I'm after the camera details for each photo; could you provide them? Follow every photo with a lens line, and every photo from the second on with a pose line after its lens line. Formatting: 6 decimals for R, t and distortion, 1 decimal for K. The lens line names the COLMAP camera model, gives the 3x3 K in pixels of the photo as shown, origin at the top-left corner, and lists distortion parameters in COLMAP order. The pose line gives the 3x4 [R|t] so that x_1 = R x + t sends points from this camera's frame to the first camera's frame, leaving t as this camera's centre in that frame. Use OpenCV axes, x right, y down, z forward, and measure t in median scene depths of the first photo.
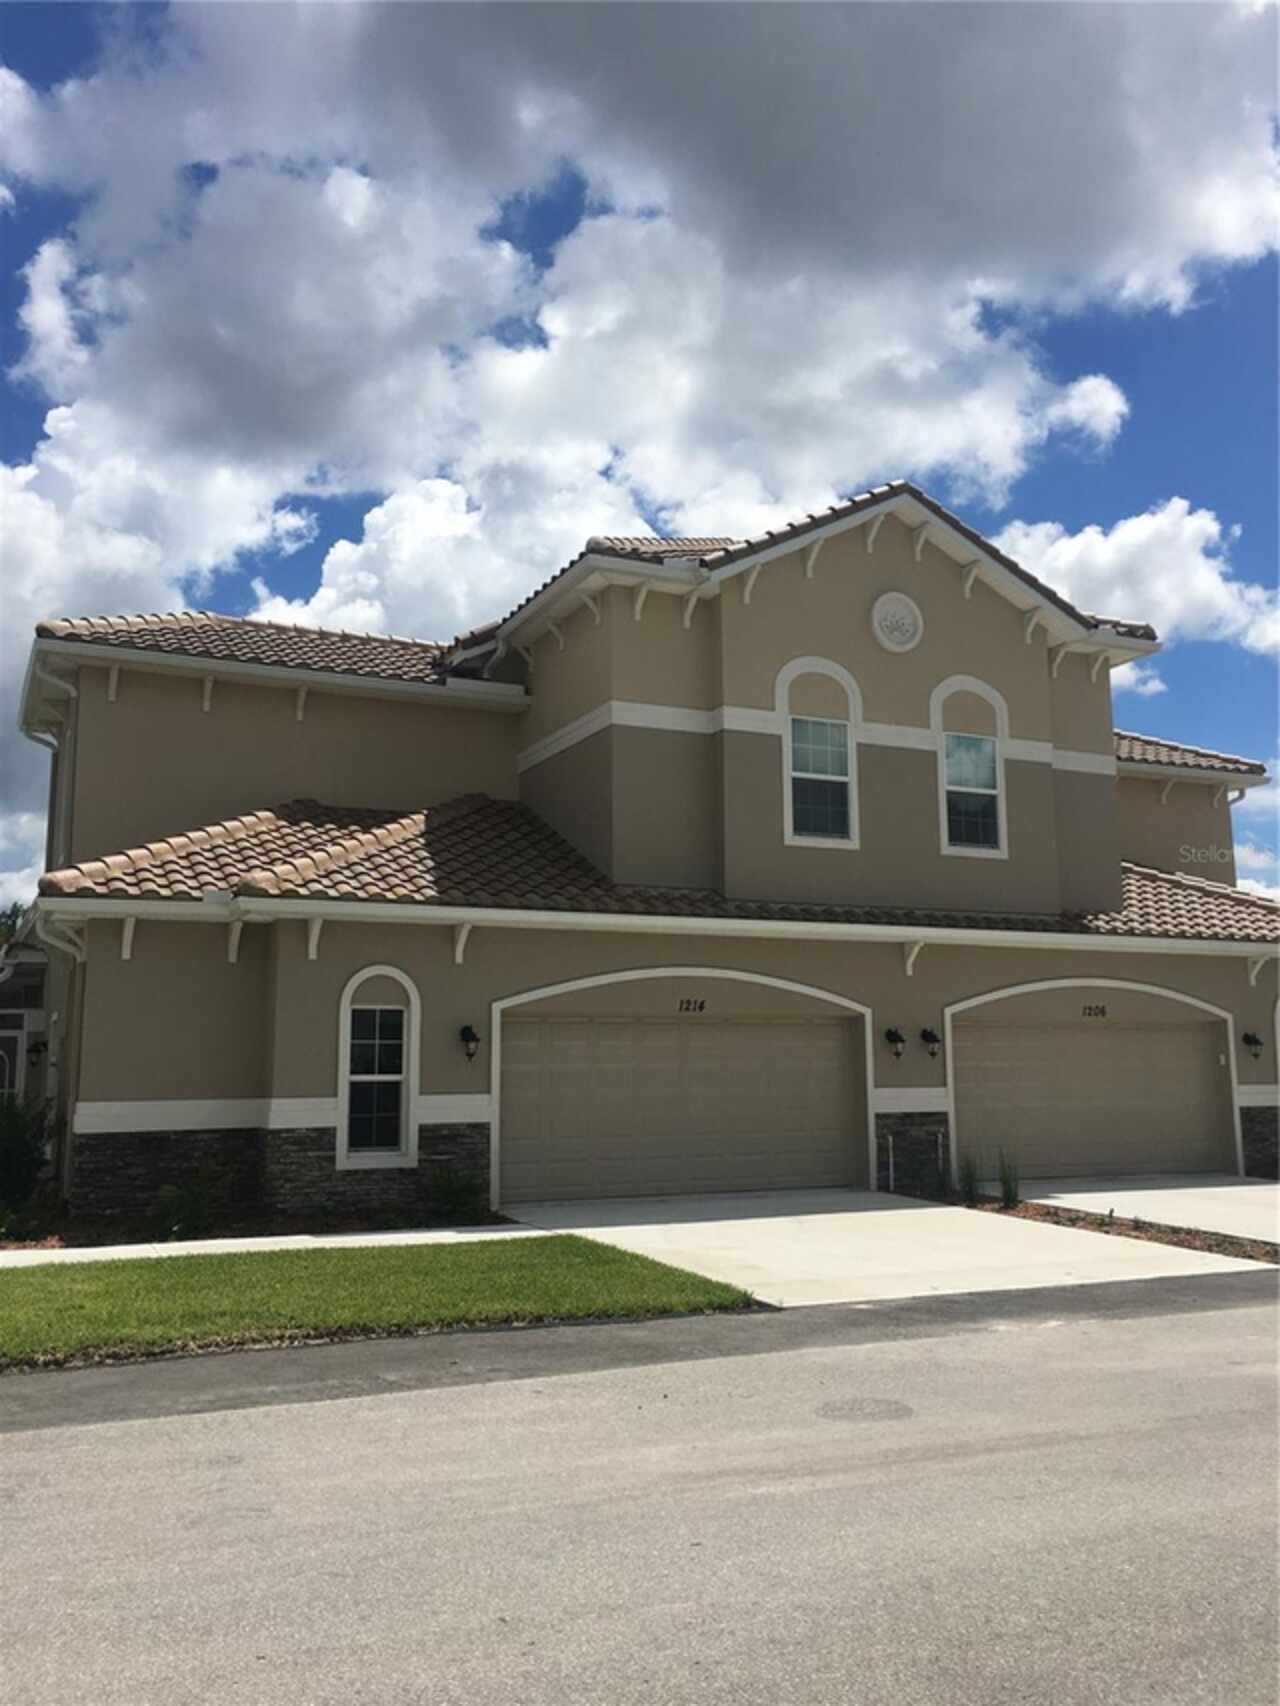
lens RADIAL K [[1428.7, 0, 640.0], [0, 1428.7, 853.0], [0, 0, 1]] dist [0.039549, -0.004403]
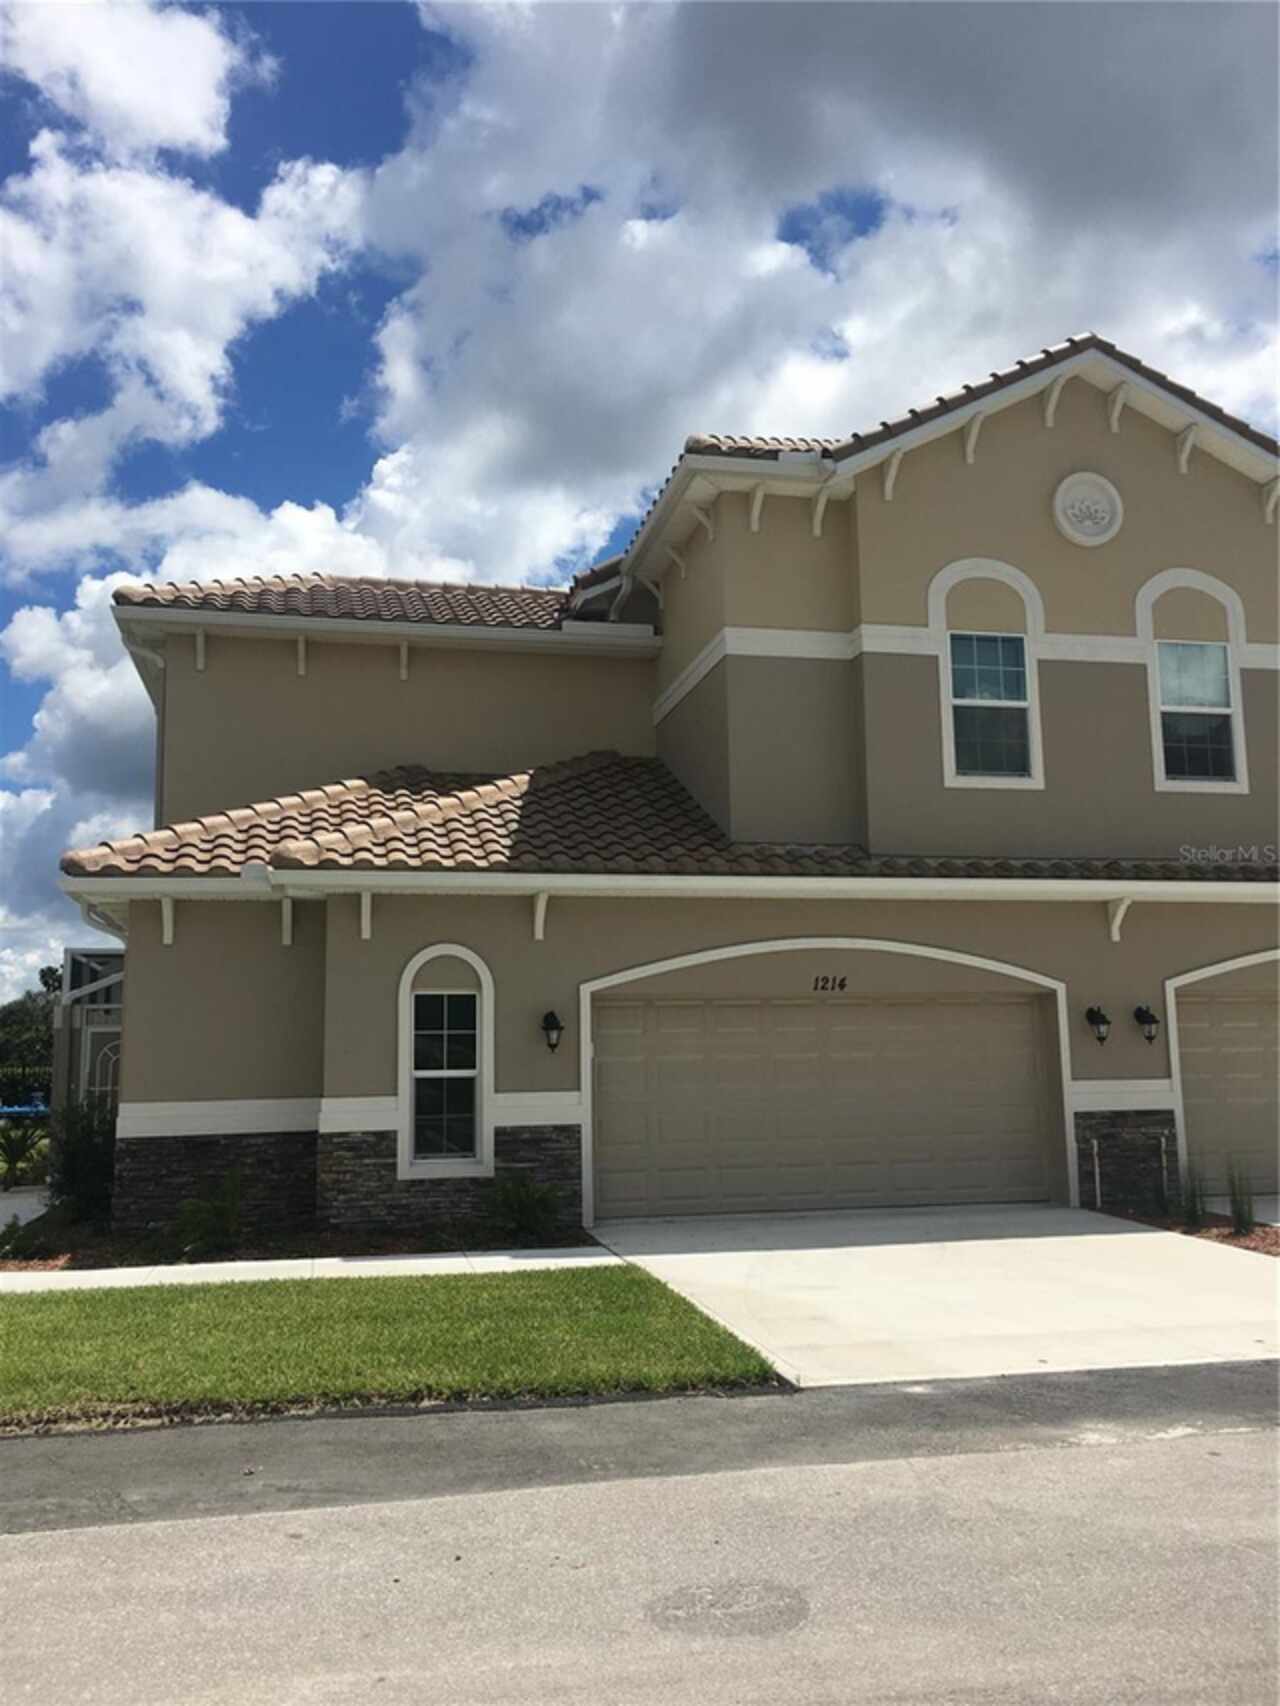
lens RADIAL K [[1428.7, 0, 640.0], [0, 1428.7, 853.0], [0, 0, 1]] dist [0.039549, -0.004403]
pose [[0.975224, -0.041301, -0.217331, 0.111087], [0.042925, 0.999075, 0.002752, 0.023153], [0.217016, -0.012013, 0.976094, 0.159682]]
